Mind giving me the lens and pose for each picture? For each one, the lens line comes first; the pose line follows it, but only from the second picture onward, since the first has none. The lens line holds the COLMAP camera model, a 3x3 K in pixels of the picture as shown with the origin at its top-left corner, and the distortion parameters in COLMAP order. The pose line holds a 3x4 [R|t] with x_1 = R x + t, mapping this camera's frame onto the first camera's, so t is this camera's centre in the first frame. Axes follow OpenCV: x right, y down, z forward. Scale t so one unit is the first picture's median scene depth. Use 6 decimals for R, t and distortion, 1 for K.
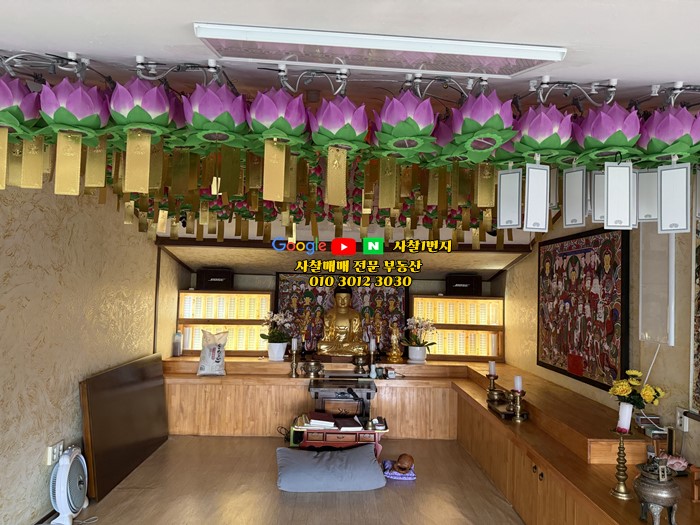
lens RADIAL K [[491.3, 0, 349.7], [0, 491.3, 263.7], [0, 0, 1]] dist [0.003930, 0.000826]
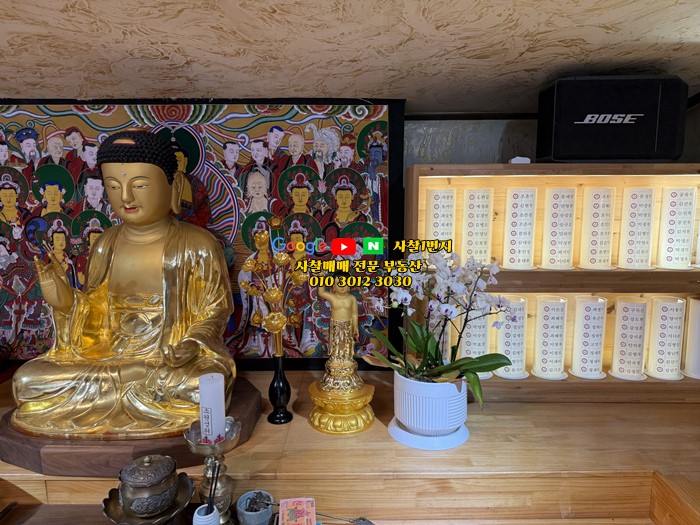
lens RADIAL K [[491.3, 0, 348.9], [0, 491.3, 263.3], [0, 0, 1]] dist [0.003930, 0.000826]
pose [[0.999663, -0.025717, -0.003627, 0.088827], [0.025951, 0.983500, 0.179036, 0.065803], [-0.001037, -0.179069, 0.983836, 0.706620]]
